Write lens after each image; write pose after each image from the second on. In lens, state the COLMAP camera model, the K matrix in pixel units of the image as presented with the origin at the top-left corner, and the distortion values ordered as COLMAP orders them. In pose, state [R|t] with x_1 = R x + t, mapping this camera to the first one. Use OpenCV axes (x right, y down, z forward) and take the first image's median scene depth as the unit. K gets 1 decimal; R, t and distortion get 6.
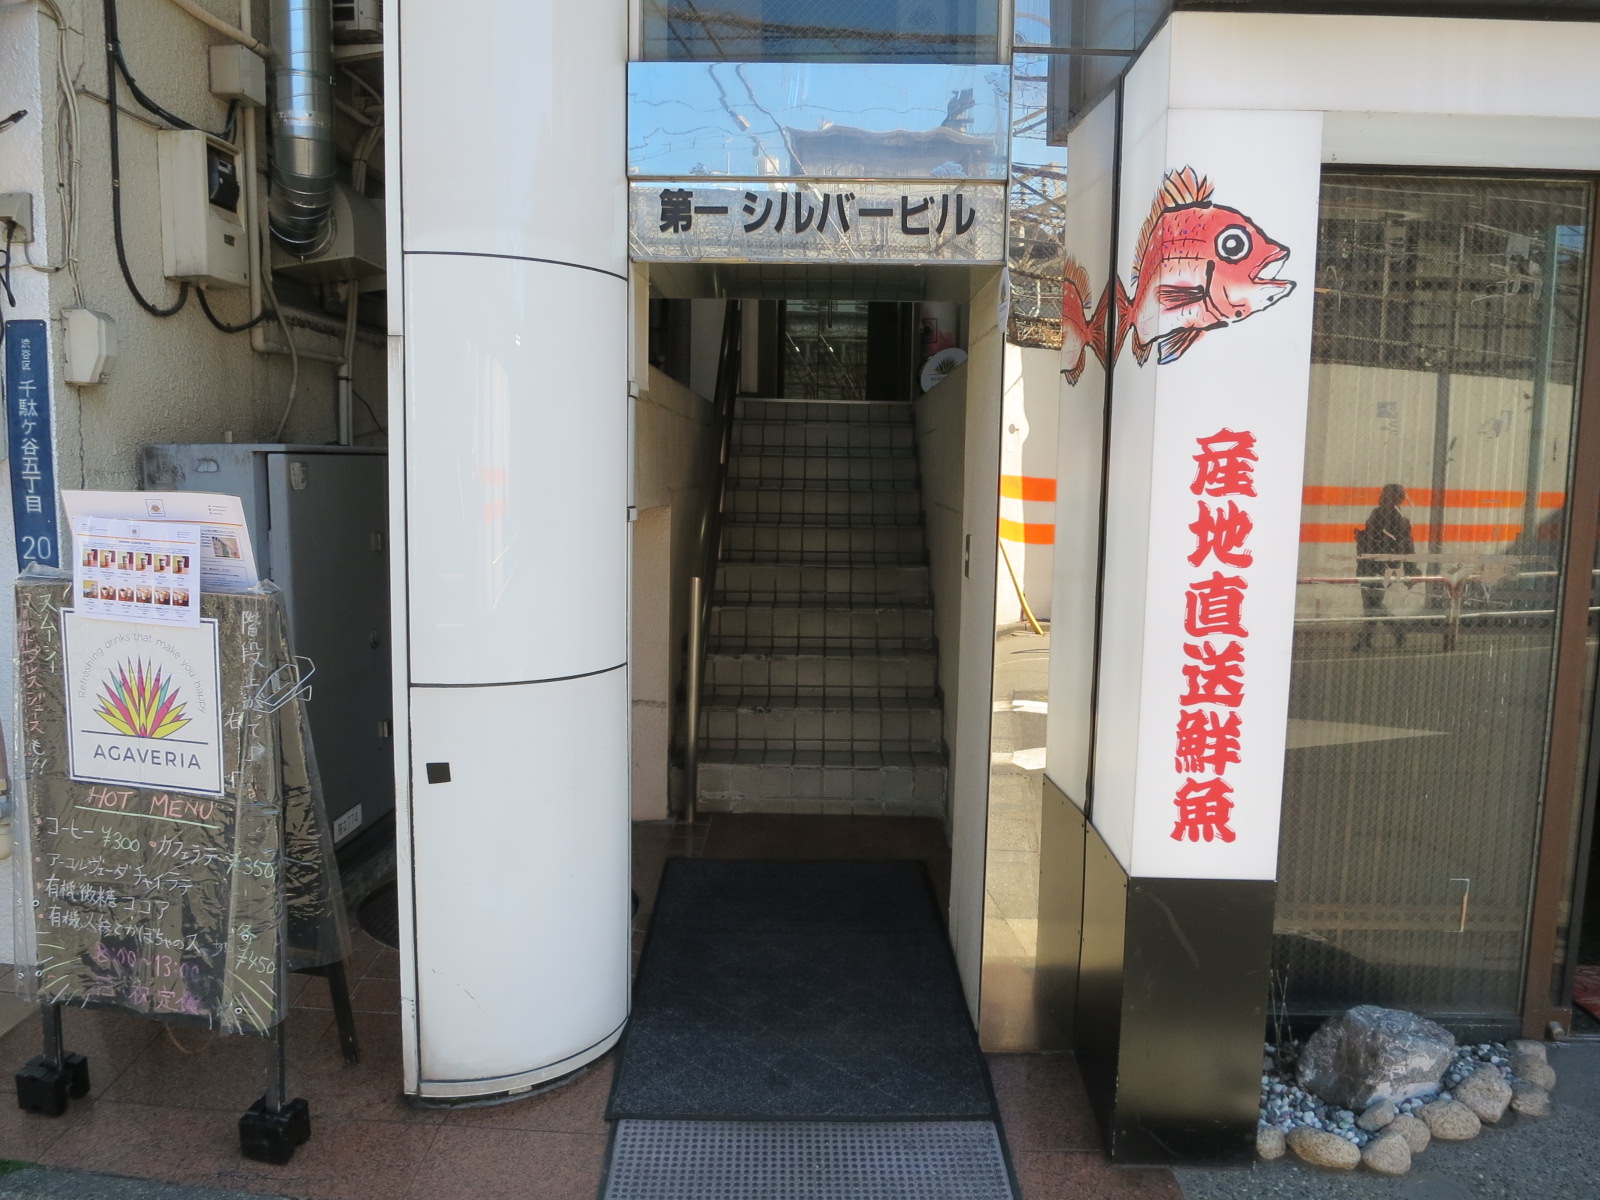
lens RADIAL K [[1165.6, 0, 800.0], [0, 1165.6, 600.0], [0, 0, 1]] dist [-0.037956, -0.002115]
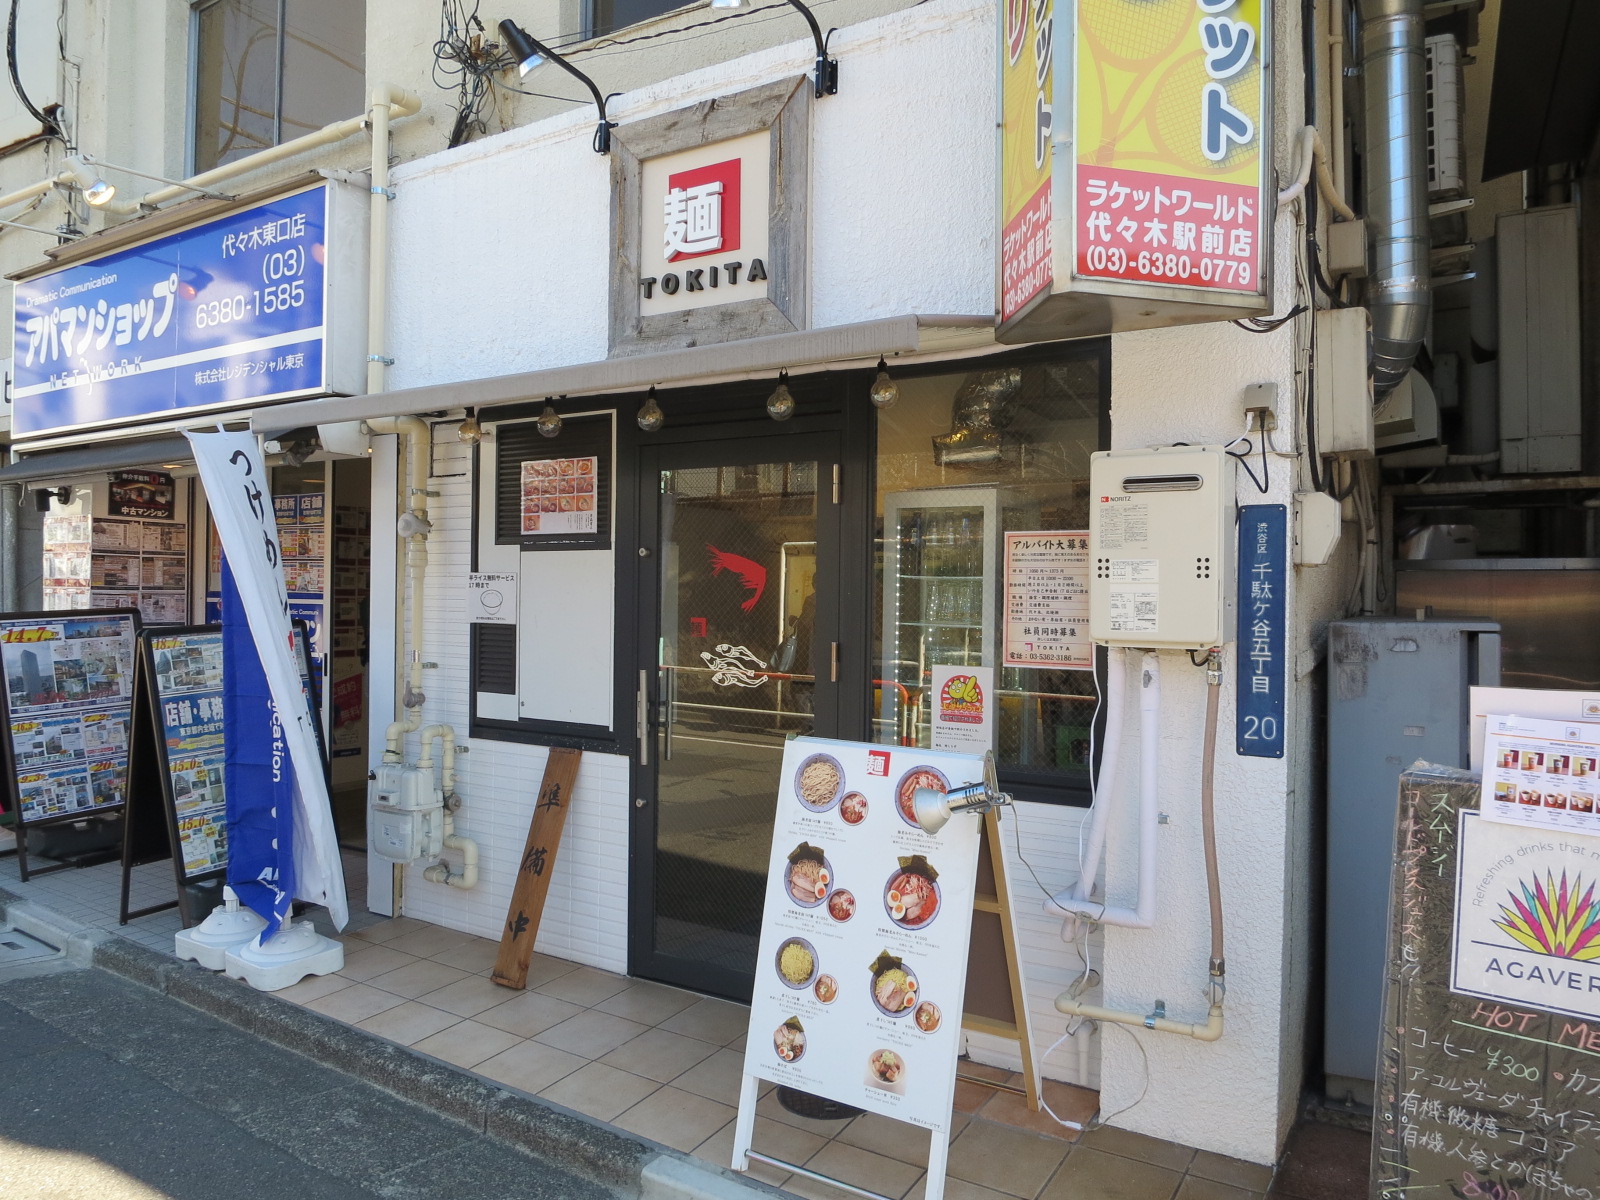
lens RADIAL K [[1165.6, 0, 800.0], [0, 1165.6, 600.0], [0, 0, 1]] dist [-0.037956, -0.002115]
pose [[0.882902, -0.008479, -0.469482, -0.677888], [-0.045602, 0.993562, -0.103703, -0.041538], [0.467338, 0.112969, 0.876831, -0.111892]]
